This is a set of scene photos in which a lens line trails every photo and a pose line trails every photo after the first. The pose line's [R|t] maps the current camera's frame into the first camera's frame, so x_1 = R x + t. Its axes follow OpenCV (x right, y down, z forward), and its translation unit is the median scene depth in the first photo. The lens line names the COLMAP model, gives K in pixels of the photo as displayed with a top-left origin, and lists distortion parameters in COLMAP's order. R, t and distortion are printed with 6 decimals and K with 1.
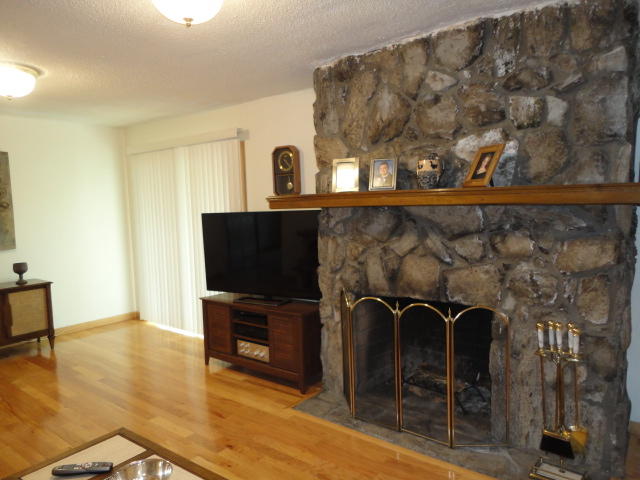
lens RADIAL K [[471.4, 0, 317.5], [0, 471.4, 235.4], [0, 0, 1]] dist [0.005260, 0.004615]
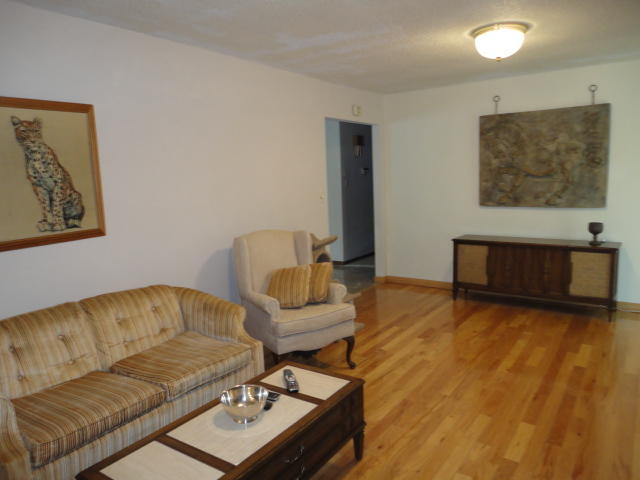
lens RADIAL K [[471.4, 0, 317.5], [0, 471.4, 235.4], [0, 0, 1]] dist [0.005260, 0.004615]
pose [[0.065585, 0.165911, -0.983957, 0.395356], [-0.038955, 0.985754, 0.163618, -0.072676], [0.997086, 0.027600, 0.071114, 0.539469]]
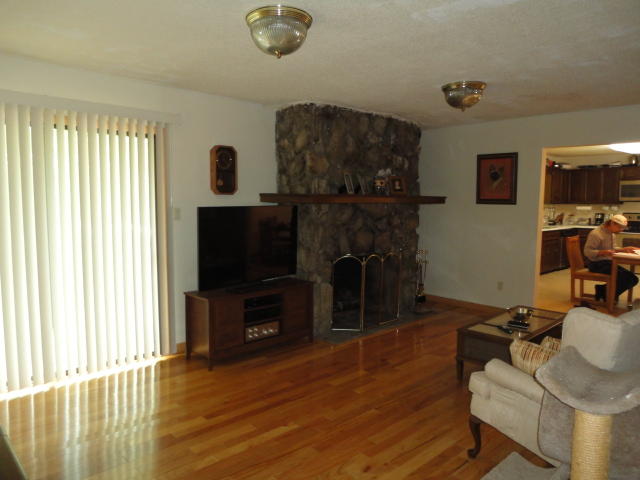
lens RADIAL K [[471.4, 0, 317.5], [0, 471.4, 235.4], [0, 0, 1]] dist [0.005260, 0.004615]
pose [[0.131592, -0.045894, 0.990241, -1.433627], [0.060641, 0.997430, 0.038169, -0.018042], [-0.989447, 0.055027, 0.134037, 0.840792]]
